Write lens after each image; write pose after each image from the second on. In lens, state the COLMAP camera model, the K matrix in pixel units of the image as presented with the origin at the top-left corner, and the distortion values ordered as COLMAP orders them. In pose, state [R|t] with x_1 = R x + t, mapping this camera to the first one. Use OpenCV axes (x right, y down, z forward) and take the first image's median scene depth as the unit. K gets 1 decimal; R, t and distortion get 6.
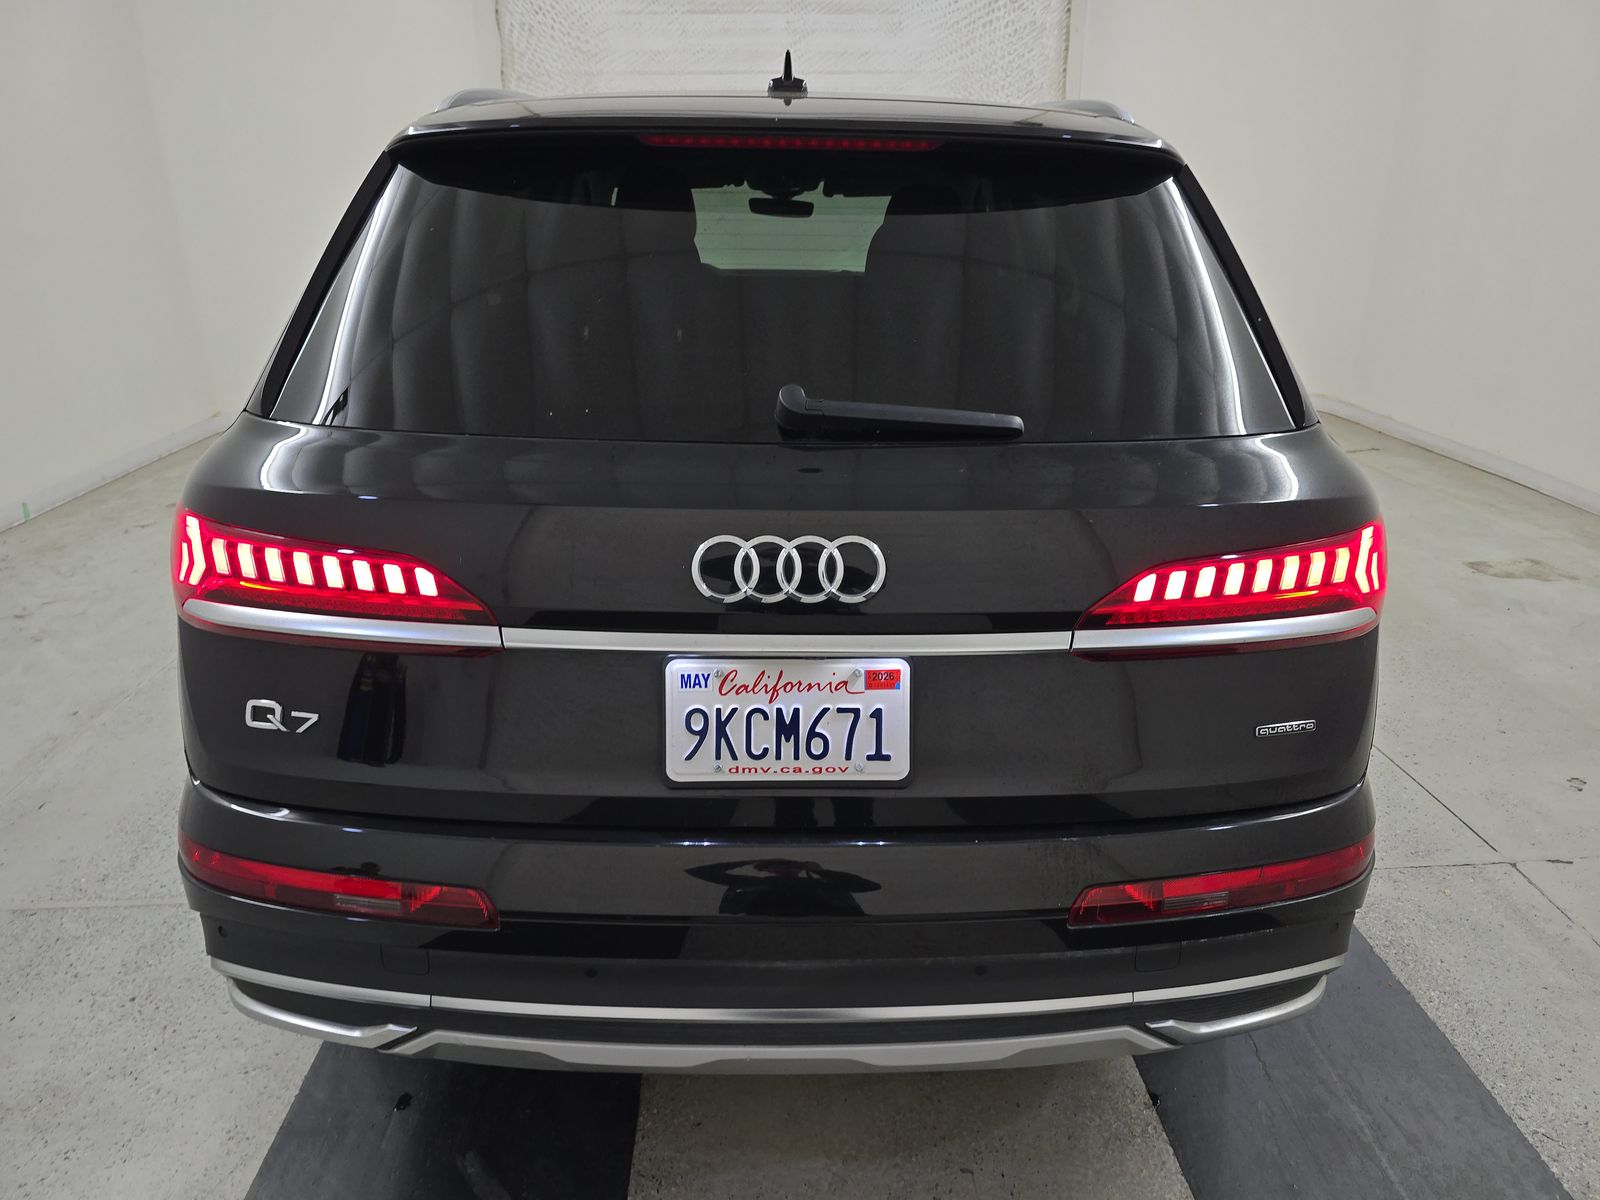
lens RADIAL K [[1116.8, 0, 807.6], [0, 1116.8, 621.7], [0, 0, 1]] dist [0.052491, -0.045878]
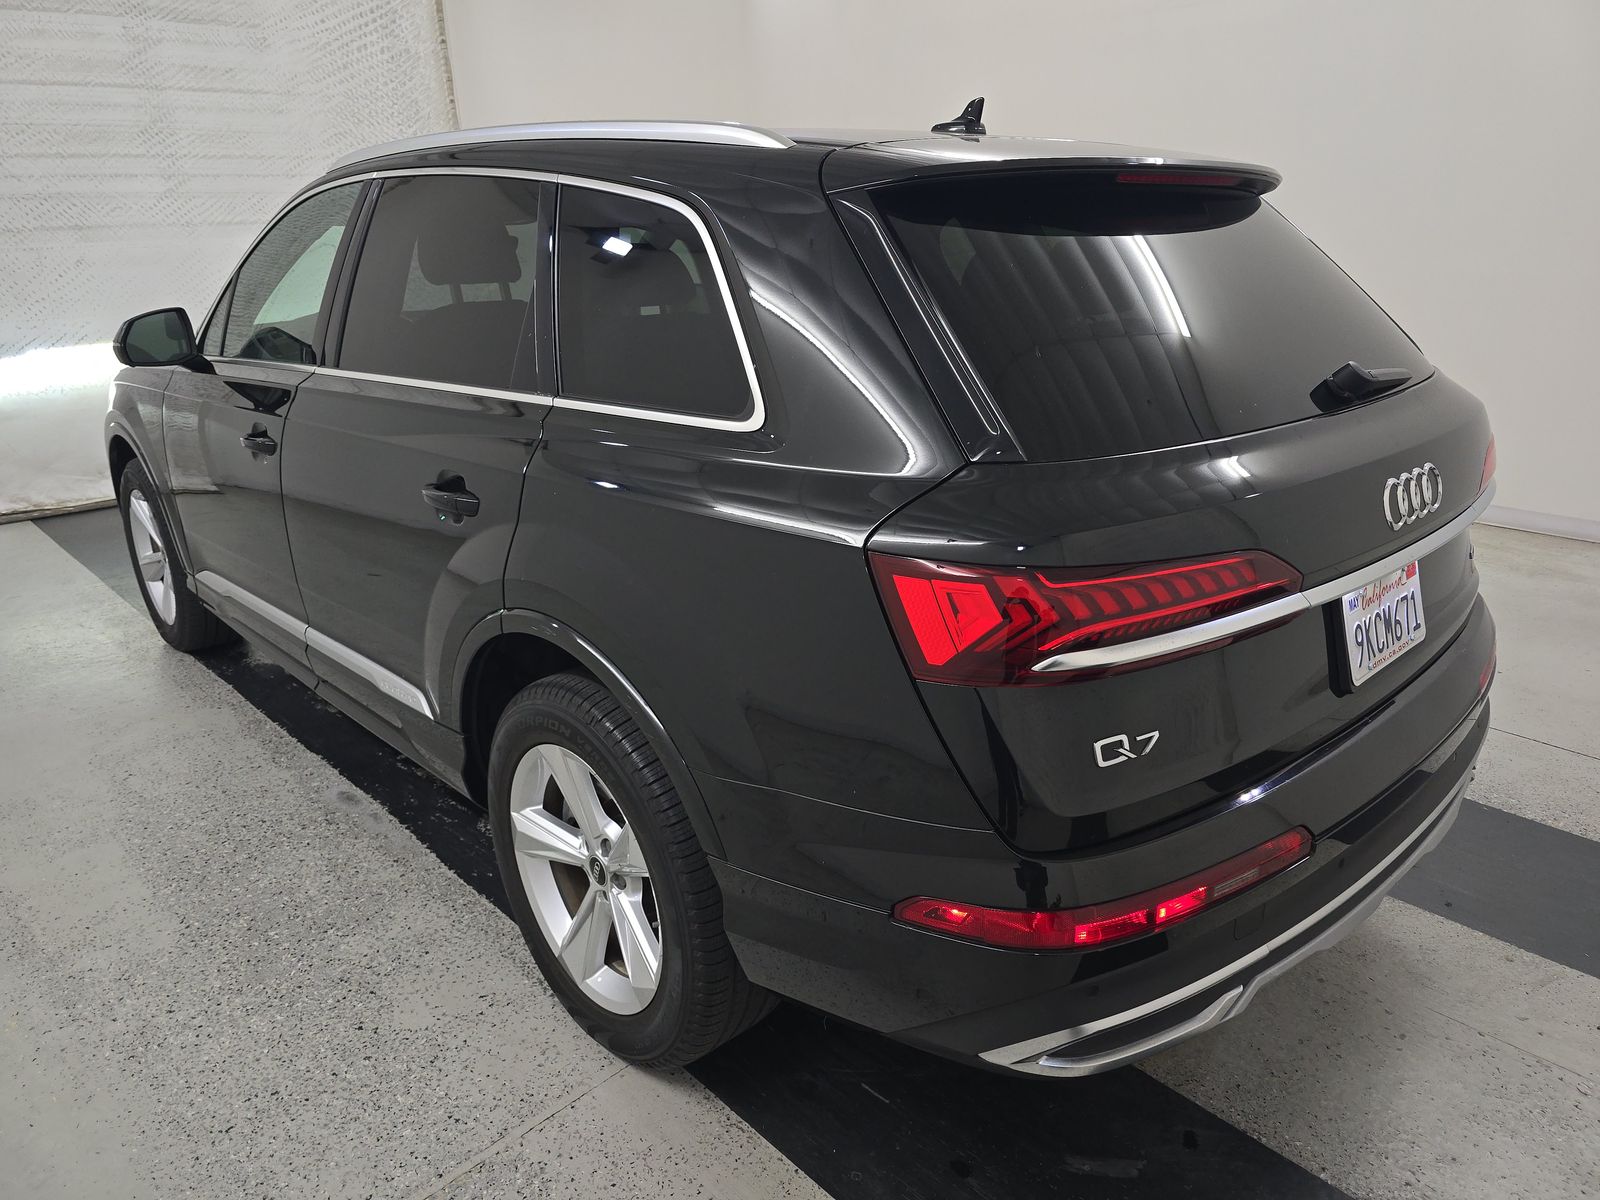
lens RADIAL K [[1116.8, 0, 807.6], [0, 1116.8, 621.7], [0, 0, 1]] dist [0.052491, -0.045878]
pose [[0.732155, -0.248391, 0.634232, -0.290780], [0.262451, 0.962117, 0.073831, -0.038832], [-0.628544, 0.112399, 0.769609, 0.089781]]
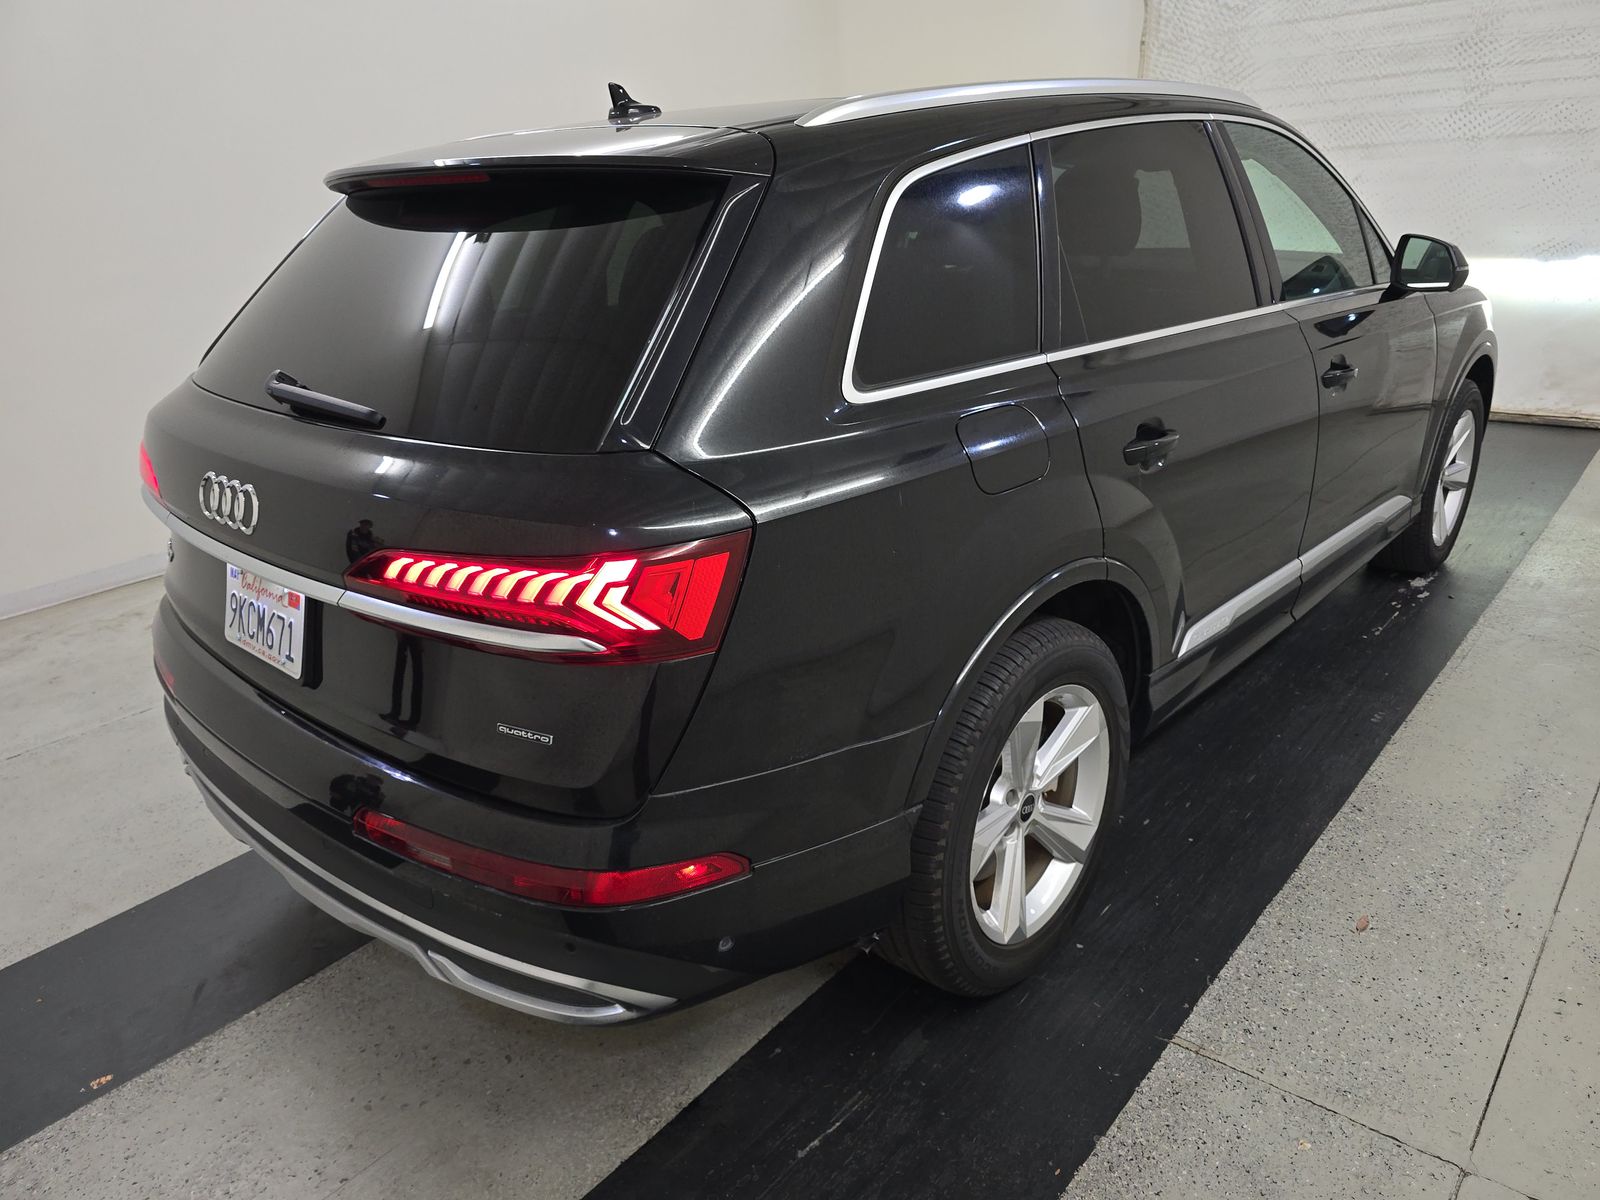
lens RADIAL K [[1116.8, 0, 807.6], [0, 1116.8, 621.7], [0, 0, 1]] dist [0.052491, -0.045878]
pose [[0.707080, 0.220787, -0.671781, 0.301439], [-0.197968, 0.973825, 0.111686, -0.041597], [0.678856, 0.054020, 0.732281, 0.096262]]
